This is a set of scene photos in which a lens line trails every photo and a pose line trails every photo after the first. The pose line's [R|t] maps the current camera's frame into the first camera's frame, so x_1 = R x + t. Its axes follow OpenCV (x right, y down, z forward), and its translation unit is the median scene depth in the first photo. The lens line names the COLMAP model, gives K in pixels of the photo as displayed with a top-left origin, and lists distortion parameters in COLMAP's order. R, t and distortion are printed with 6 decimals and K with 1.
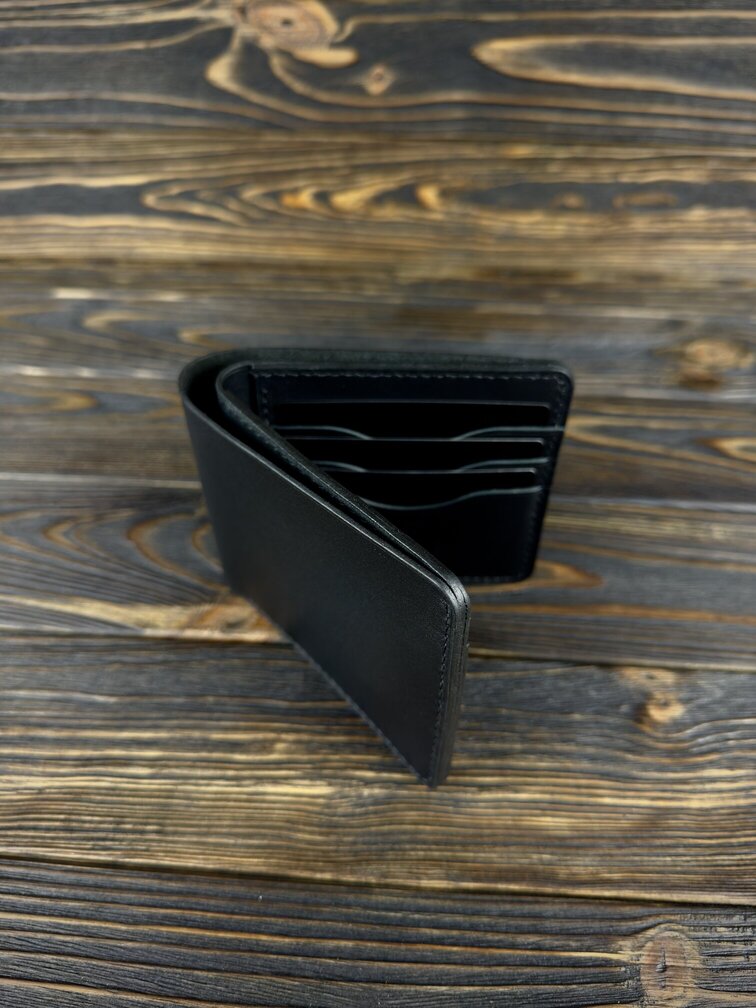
lens RADIAL K [[761.3, 0, 379.5], [0, 761.3, 525.1], [0, 0, 1]] dist [-0.049951, 0.000053]
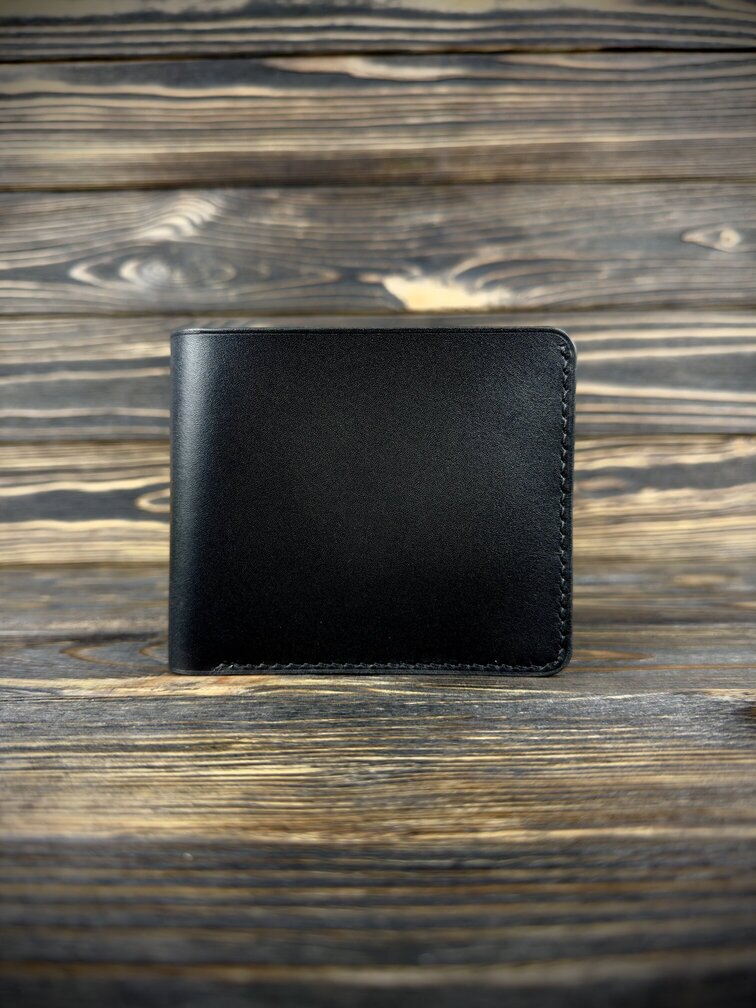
lens RADIAL K [[759.1, 0, 381.2], [0, 759.1, 496.8], [0, 0, 1]] dist [-0.020478, 0.000612]
pose [[0.998664, -0.017457, 0.048645, -0.022410], [0.046161, 0.724580, -0.687643, 0.372636], [-0.023243, 0.688970, 0.724417, 0.231836]]
